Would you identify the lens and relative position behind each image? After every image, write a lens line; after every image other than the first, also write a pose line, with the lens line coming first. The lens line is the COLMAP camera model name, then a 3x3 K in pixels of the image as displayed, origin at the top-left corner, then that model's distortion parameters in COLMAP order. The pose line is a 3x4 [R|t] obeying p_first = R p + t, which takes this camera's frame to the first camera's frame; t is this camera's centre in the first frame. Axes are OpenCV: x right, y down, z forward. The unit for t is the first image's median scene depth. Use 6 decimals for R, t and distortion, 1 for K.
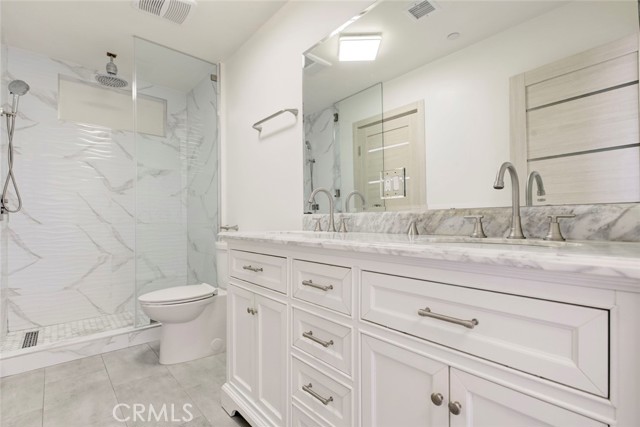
lens RADIAL K [[299.2, 0, 320.2], [0, 299.2, 220.0], [0, 0, 1]] dist [0.003218, -0.000543]
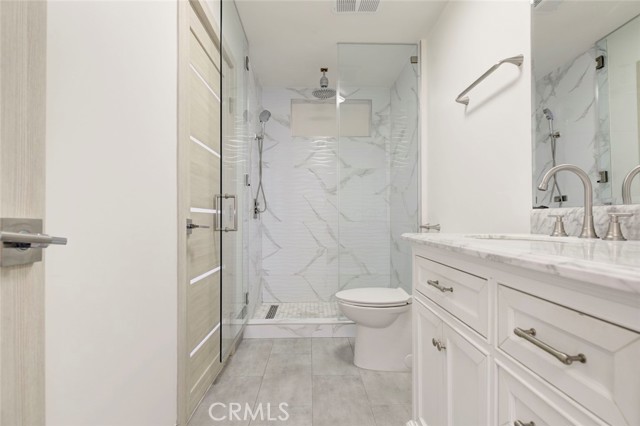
lens RADIAL K [[299.2, 0, 320.2], [0, 299.2, 219.5], [0, 0, 1]] dist [0.003218, -0.000543]
pose [[0.765264, 0.002043, -0.643713, 0.010633], [0.001631, 0.999986, 0.005113, -0.000649], [0.643715, -0.004962, 0.765250, 0.154970]]
